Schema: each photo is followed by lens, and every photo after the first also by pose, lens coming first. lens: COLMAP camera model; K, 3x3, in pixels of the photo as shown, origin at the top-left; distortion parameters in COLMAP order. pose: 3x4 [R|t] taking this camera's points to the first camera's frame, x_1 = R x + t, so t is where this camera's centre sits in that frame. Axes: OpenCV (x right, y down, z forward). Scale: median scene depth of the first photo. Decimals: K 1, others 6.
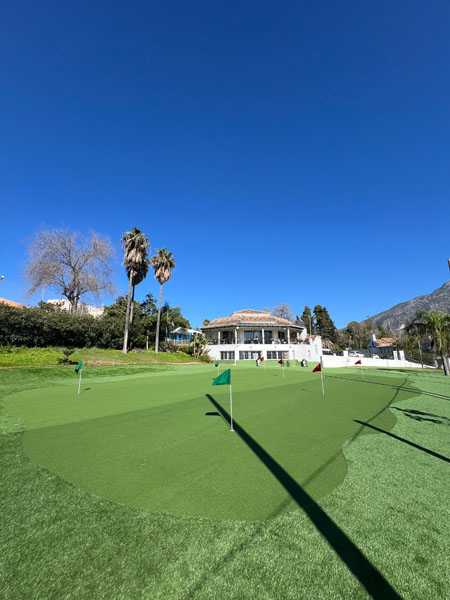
lens RADIAL K [[245.0, 0, 225.0], [0, 245.0, 300.0], [0, 0, 1]] dist [0.000265, 0.000007]
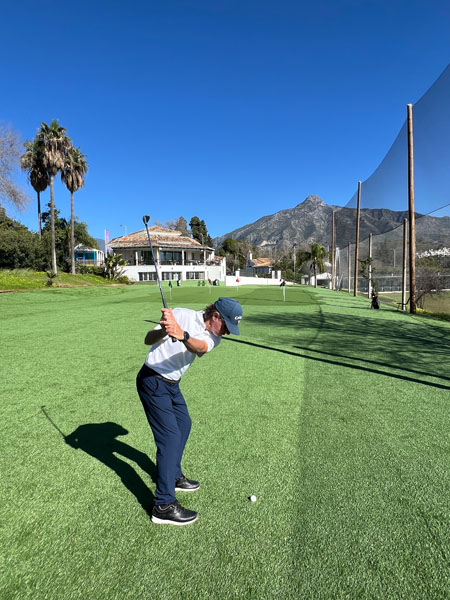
lens RADIAL K [[329.6, 0, 225.0], [0, 329.6, 300.0], [0, 0, 1]] dist [-0.000672, -0.000028]
pose [[0.873279, -0.045760, 0.485067, -0.349642], [-0.097698, 0.958913, 0.266349, -0.062249], [-0.477325, -0.279987, 0.832927, -0.261188]]
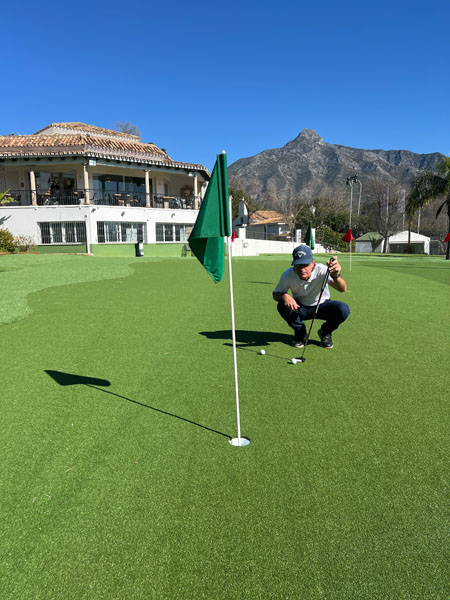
lens RADIAL K [[457.4, 0, 225.0], [0, 457.4, 300.0], [0, 0, 1]] dist [0.033720, -0.001444]
pose [[0.830703, -0.078332, 0.551178, -0.184527], [-0.114894, 0.944617, 0.307407, 0.065549], [-0.544732, -0.318691, 0.775696, 0.228347]]
